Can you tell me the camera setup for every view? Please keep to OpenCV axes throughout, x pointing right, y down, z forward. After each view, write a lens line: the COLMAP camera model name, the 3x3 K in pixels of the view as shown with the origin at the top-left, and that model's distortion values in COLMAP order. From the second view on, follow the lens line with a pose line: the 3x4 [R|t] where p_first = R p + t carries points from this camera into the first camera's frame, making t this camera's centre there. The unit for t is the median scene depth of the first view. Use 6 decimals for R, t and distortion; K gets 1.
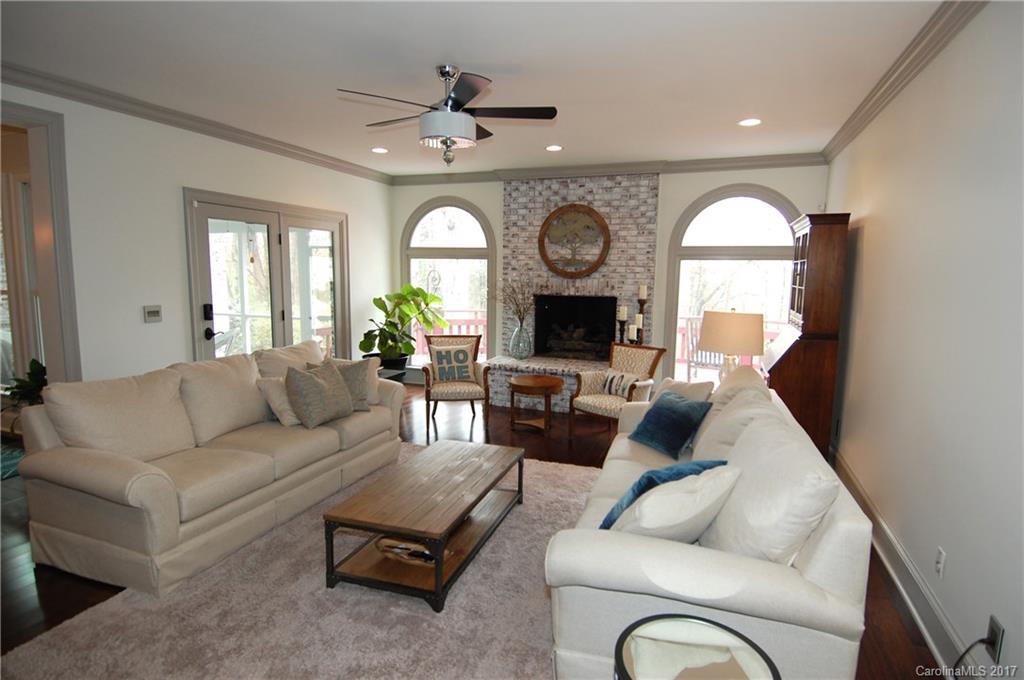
lens RADIAL K [[554.4, 0, 513.3], [0, 554.4, 341.4], [0, 0, 1]] dist [0.028090, -0.003858]
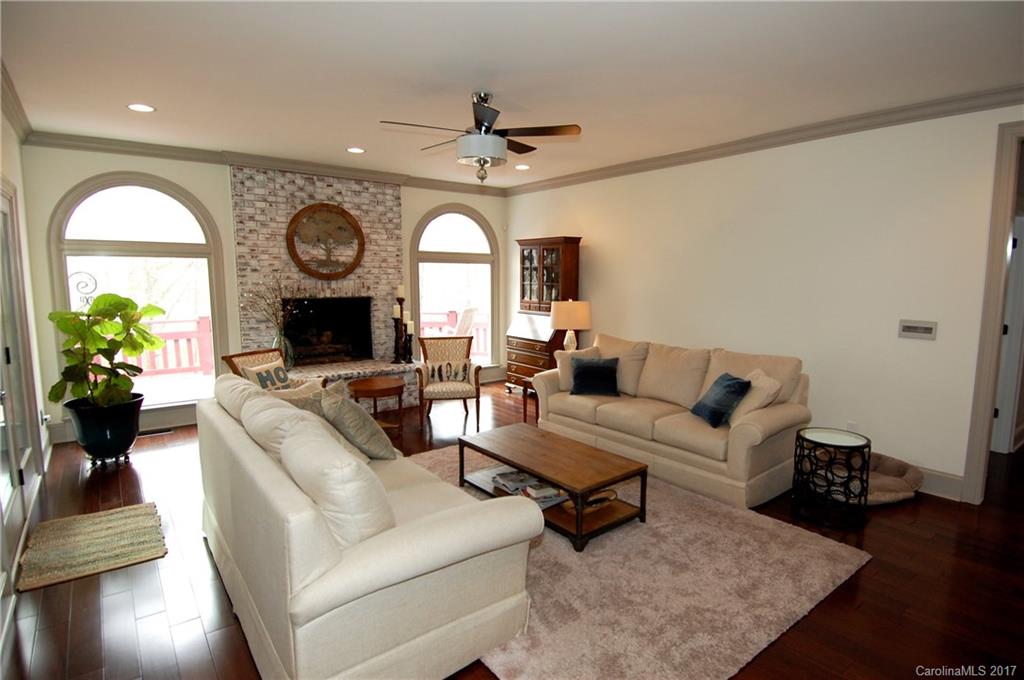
lens RADIAL K [[554.4, 0, 517.4], [0, 554.4, 336.0], [0, 0, 1]] dist [0.028090, -0.003858]
pose [[0.509406, -0.106027, 0.853969, -0.575596], [0.109424, 0.992306, 0.057929, -0.037335], [-0.853541, 0.063935, 0.517089, 0.226101]]
